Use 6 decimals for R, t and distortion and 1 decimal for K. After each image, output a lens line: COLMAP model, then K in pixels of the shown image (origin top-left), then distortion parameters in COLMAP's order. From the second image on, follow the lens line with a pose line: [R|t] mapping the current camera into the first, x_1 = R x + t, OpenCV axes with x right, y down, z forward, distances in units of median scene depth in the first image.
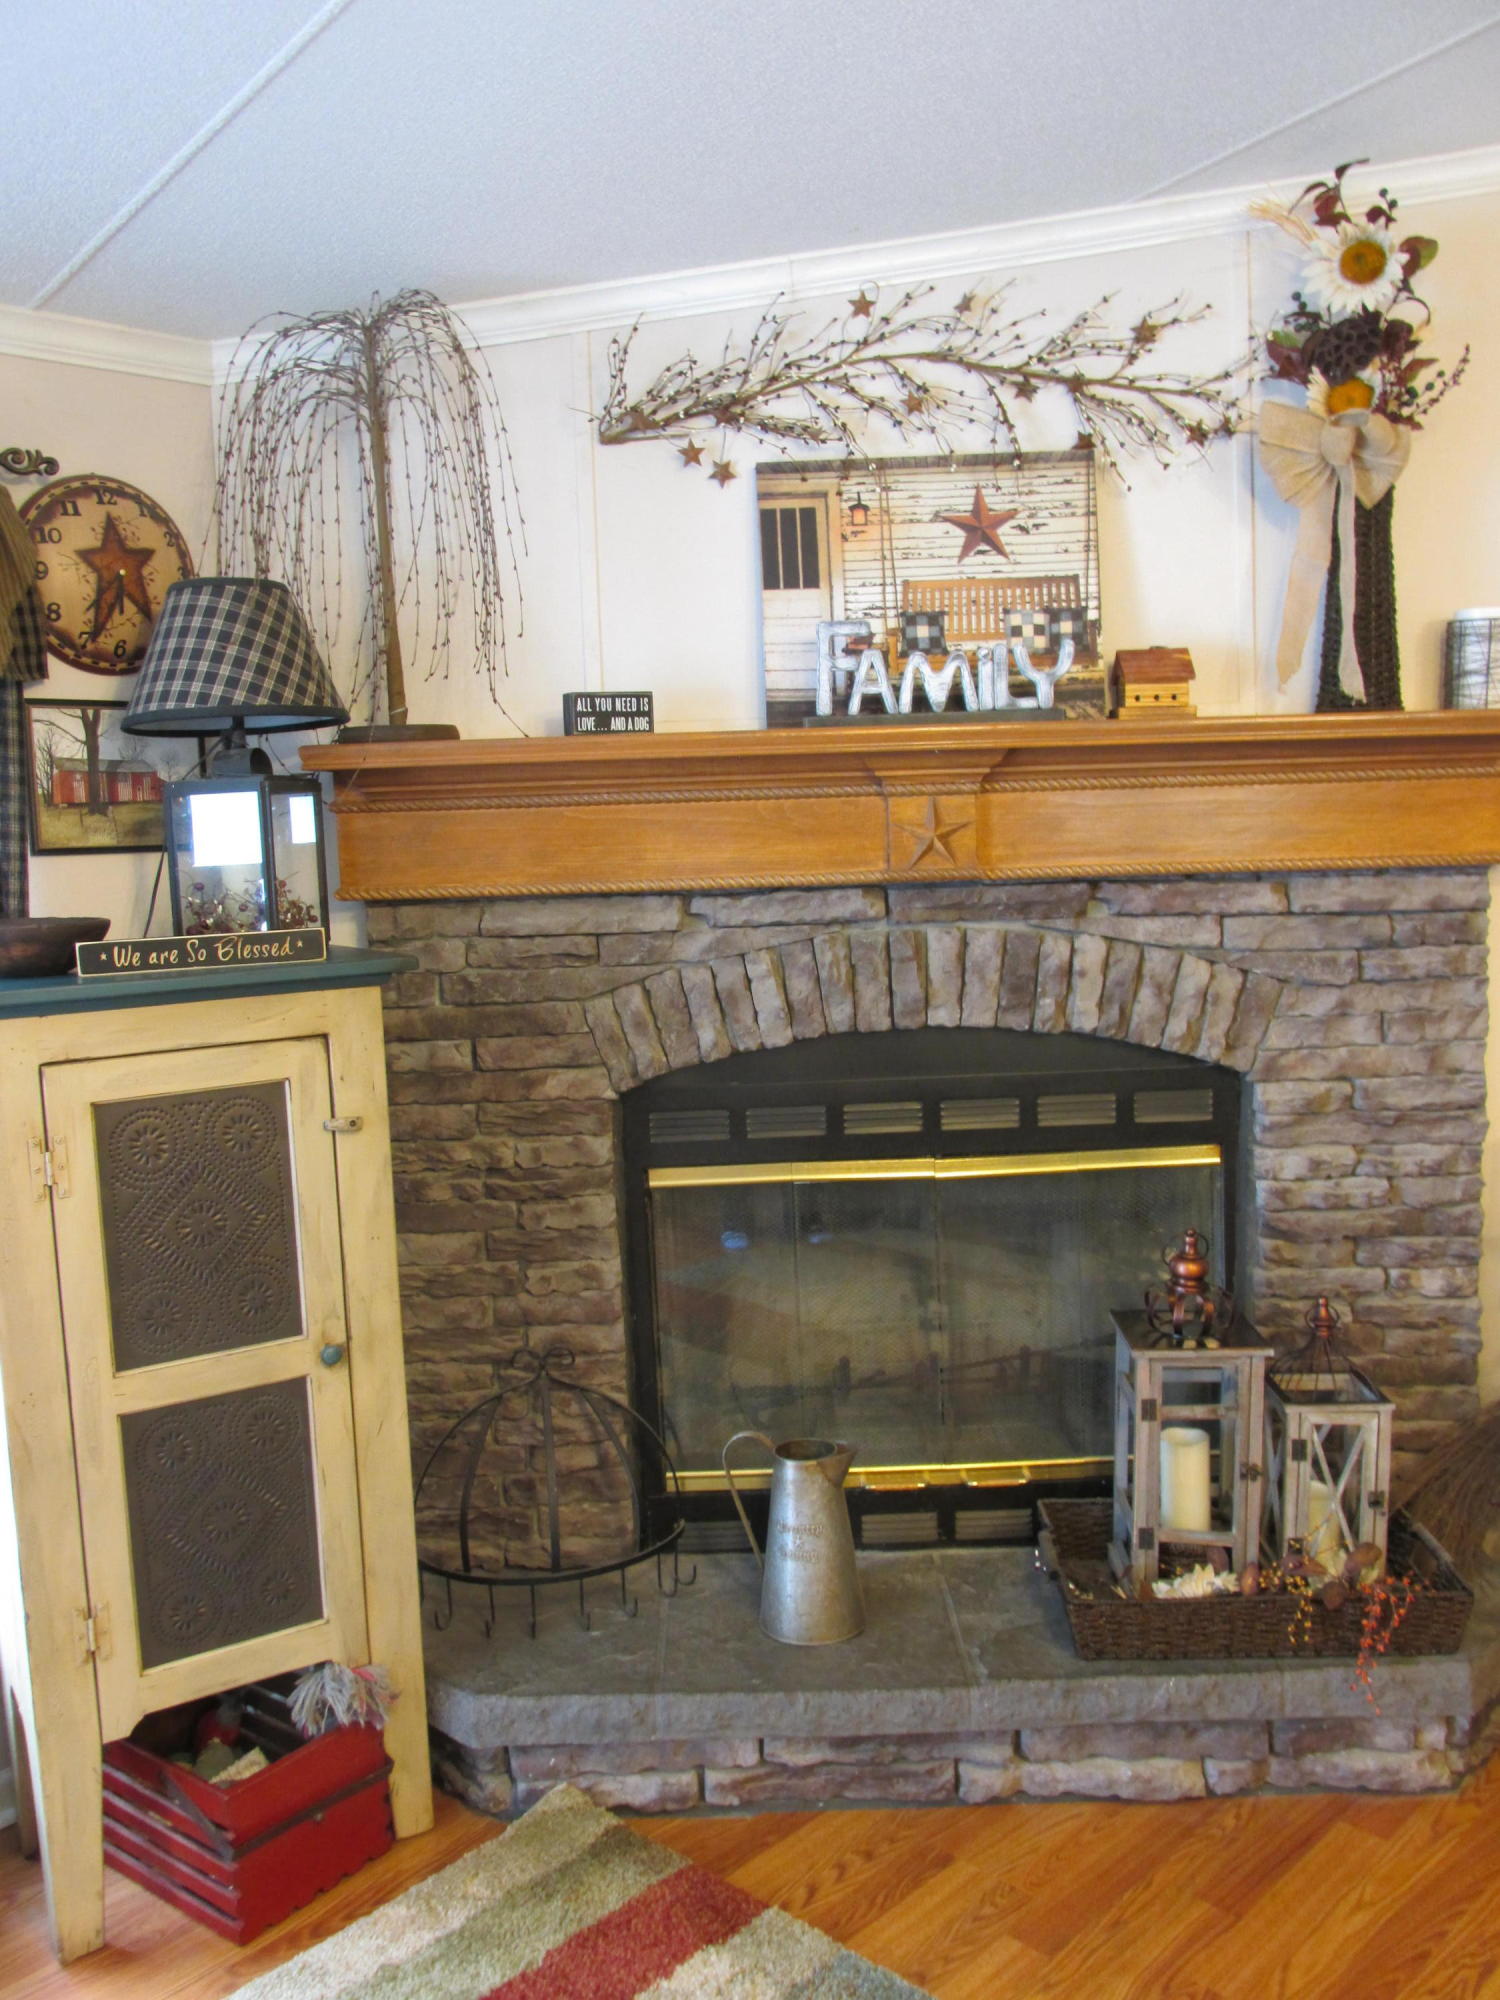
lens RADIAL K [[1655.1, 0, 748.6], [0, 1655.1, 995.5], [0, 0, 1]] dist [-0.057971, 0.028608]
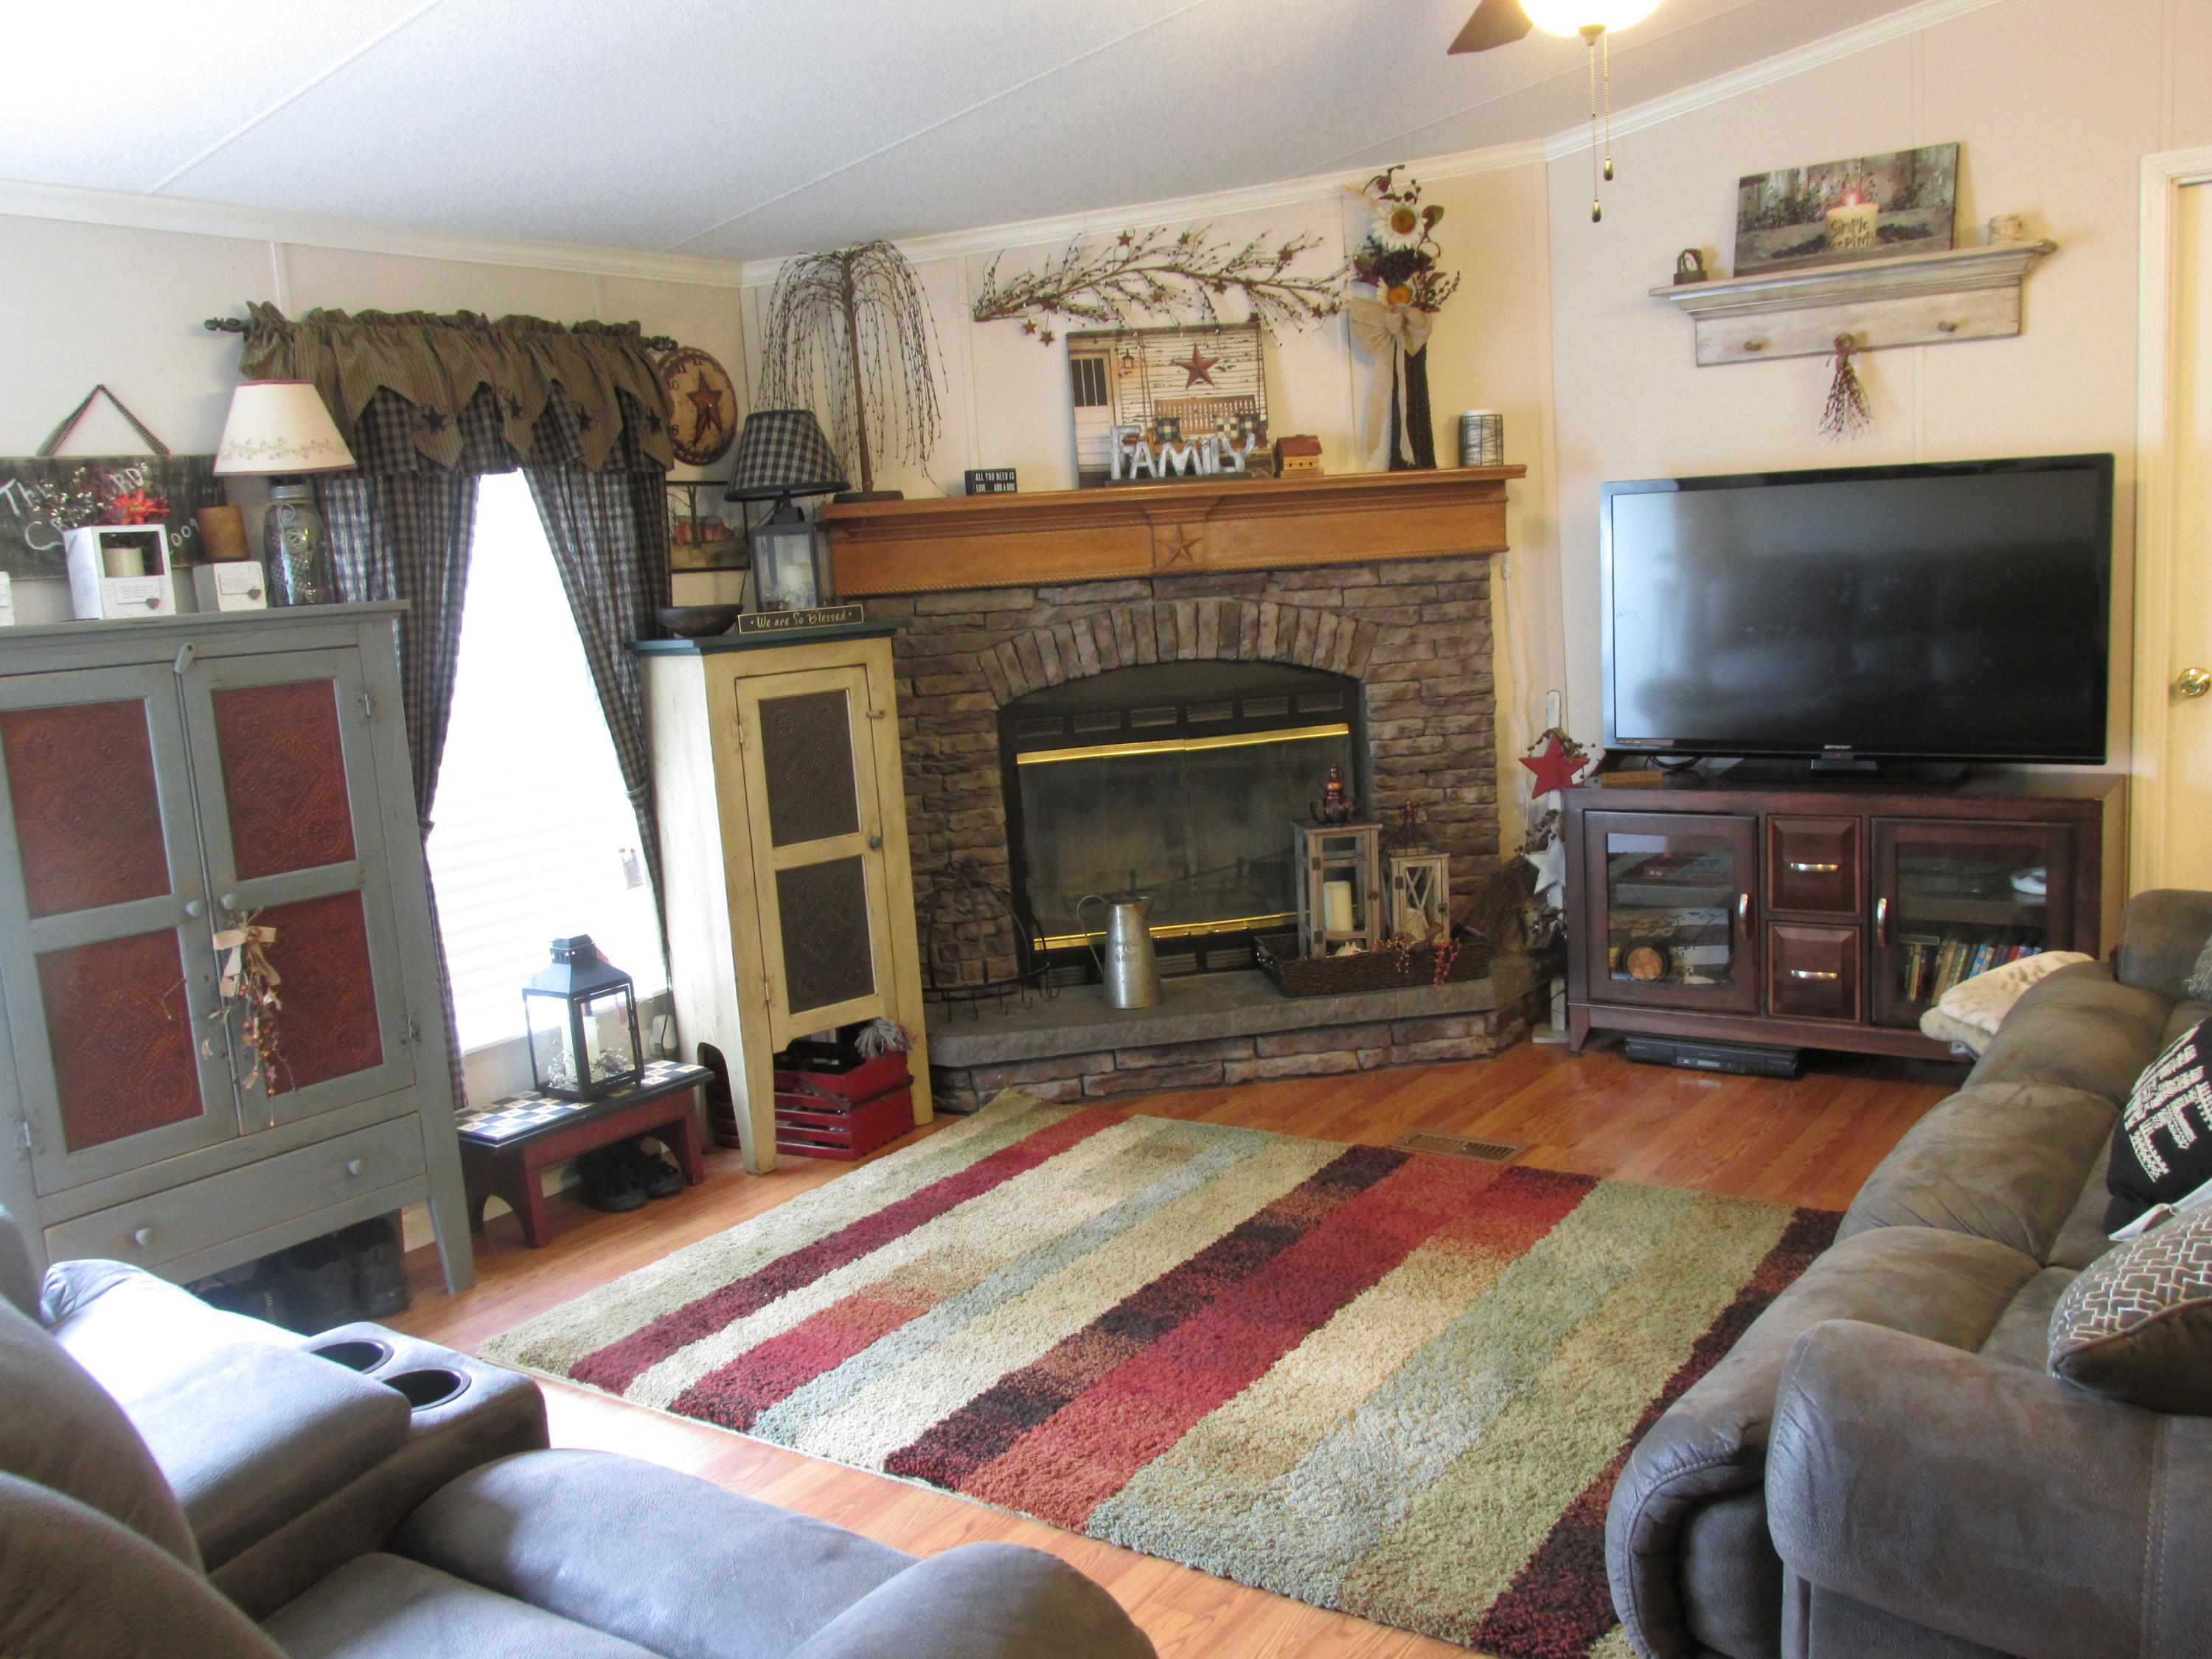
lens RADIAL K [[1830.6, 0, 1109.5], [0, 1830.6, 826.8], [0, 0, 1]] dist [-0.057971, 0.028608]
pose [[0.987344, -0.053295, 0.149370, -0.268735], [0.049124, 0.998297, 0.031478, 0.135569], [-0.150793, -0.023742, 0.988280, -0.914394]]
